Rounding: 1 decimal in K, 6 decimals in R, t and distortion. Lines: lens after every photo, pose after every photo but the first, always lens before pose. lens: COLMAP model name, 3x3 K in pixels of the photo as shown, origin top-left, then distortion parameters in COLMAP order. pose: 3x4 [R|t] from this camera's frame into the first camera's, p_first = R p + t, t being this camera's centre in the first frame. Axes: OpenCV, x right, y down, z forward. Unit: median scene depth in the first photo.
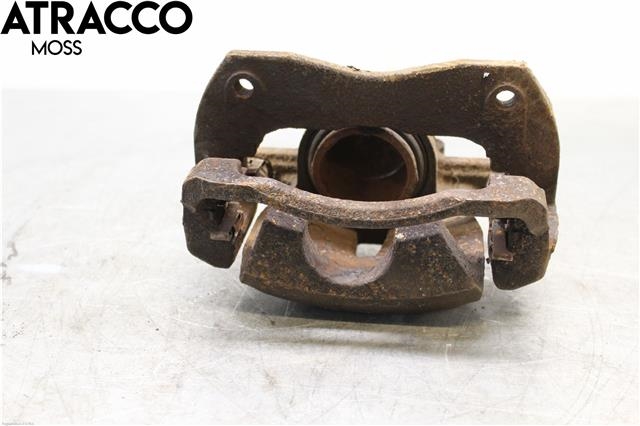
lens RADIAL K [[815.2, 0, 319.9], [0, 815.2, 212.6], [0, 0, 1]] dist [-0.051066, 0.000000]
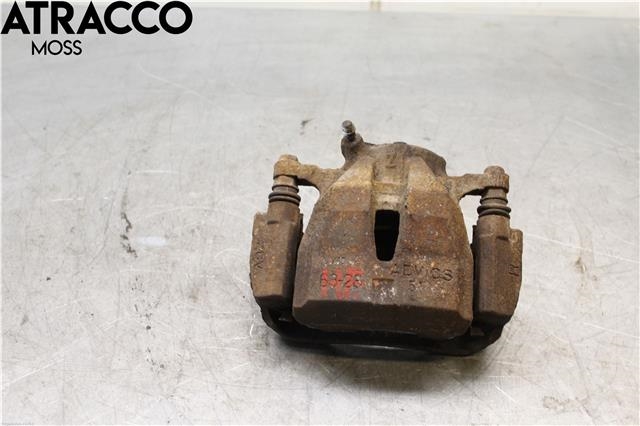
lens RADIAL K [[791.1, 0, 318.8], [0, 791.1, 215.5], [0, 0, 1]] dist [-0.090146, 0.000000]
pose [[0.998710, -0.034739, 0.037029, -0.103499], [0.019921, 0.938918, 0.343563, -0.540082], [-0.046702, -0.342382, 0.938399, -0.419396]]
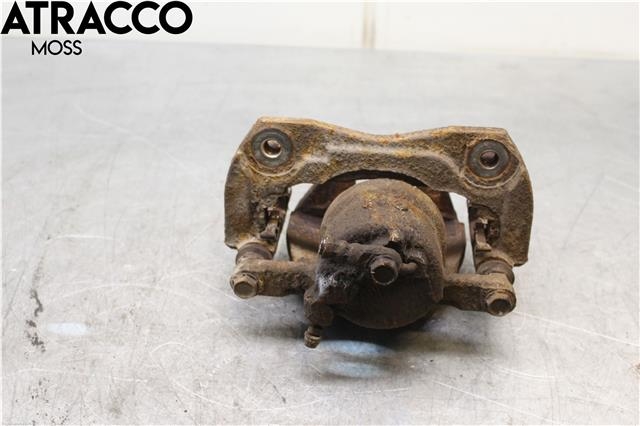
lens RADIAL K [[815.2, 0, 319.7], [0, 815.2, 210.6], [0, 0, 1]] dist [-0.051066, 0.000000]
pose [[0.998196, -0.015697, 0.057945, -0.070558], [0.000345, 0.966697, 0.255923, -0.430293], [-0.060032, -0.255441, 0.964959, -0.062150]]
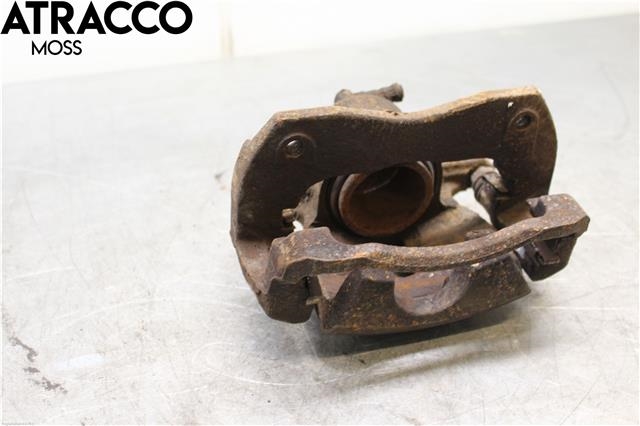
lens RADIAL K [[815.2, 0, 322.4], [0, 815.2, 212.8], [0, 0, 1]] dist [-0.051066, 0.000000]
pose [[0.897828, -0.214352, 0.384652, -0.479843], [0.150750, 0.970361, 0.188876, -0.268201], [-0.413738, -0.111592, 0.903531, 0.073149]]
